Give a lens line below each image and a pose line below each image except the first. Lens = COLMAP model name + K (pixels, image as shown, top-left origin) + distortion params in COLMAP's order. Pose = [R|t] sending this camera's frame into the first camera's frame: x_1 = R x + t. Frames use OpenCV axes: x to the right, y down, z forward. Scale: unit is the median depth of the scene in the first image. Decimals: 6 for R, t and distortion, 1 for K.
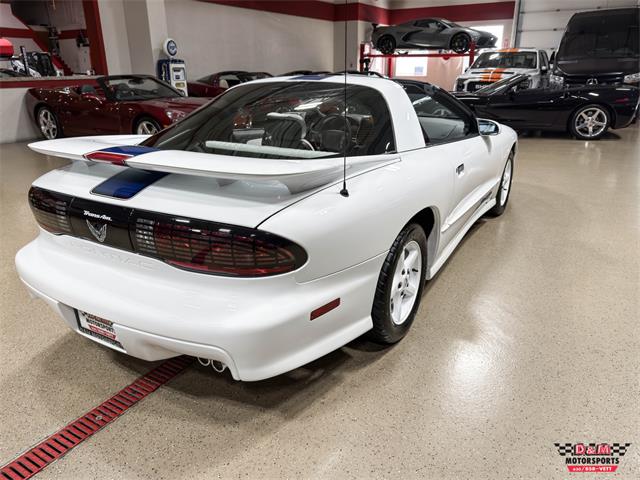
lens RADIAL K [[471.4, 0, 320.0], [0, 471.4, 240.0], [0, 0, 1]] dist [0.037162, -0.061052]
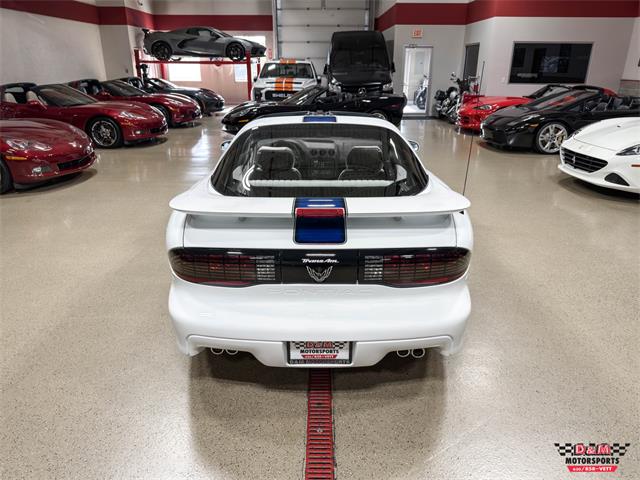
lens RADIAL K [[457.8, 0, 320.0], [0, 457.8, 240.0], [0, 0, 1]] dist [0.040243, -0.054723]
pose [[0.859462, -0.173253, 0.480946, -0.178238], [0.166803, 0.984369, 0.056523, -0.029613], [-0.483221, 0.031644, 0.874927, -0.002879]]
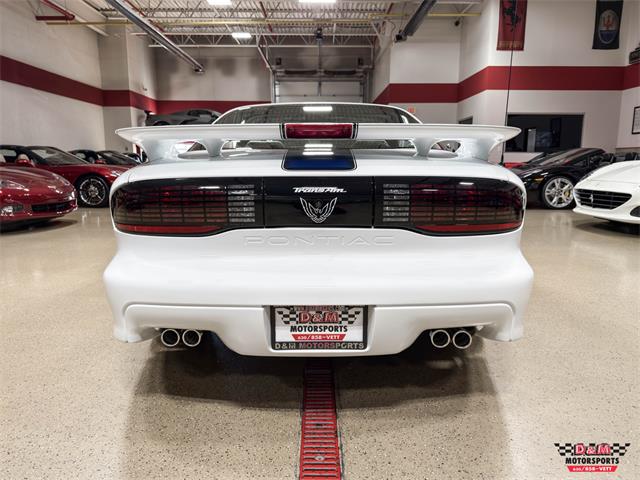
lens RADIAL K [[457.8, 0, 320.0], [0, 457.8, 240.0], [0, 0, 1]] dist [0.040243, -0.054723]
pose [[0.855824, -0.077993, 0.511353, -0.155996], [0.171972, 0.975235, -0.139076, 0.025978], [-0.487843, 0.206963, 0.848042, 0.057352]]
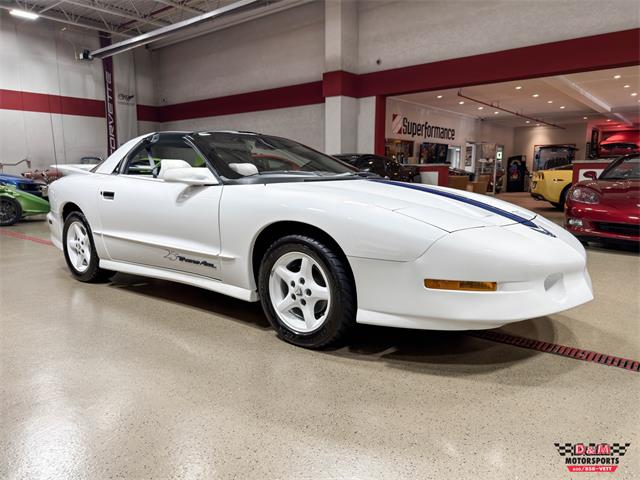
lens RADIAL K [[473.4, 0, 316.4], [0, 473.4, 247.6], [0, 0, 1]] dist [0.041634, -0.054768]
pose [[-0.154213, 0.154366, -0.975904, 0.403132], [-0.336020, 0.920652, 0.198725, -0.125349], [0.929144, 0.358569, -0.090106, 0.454996]]
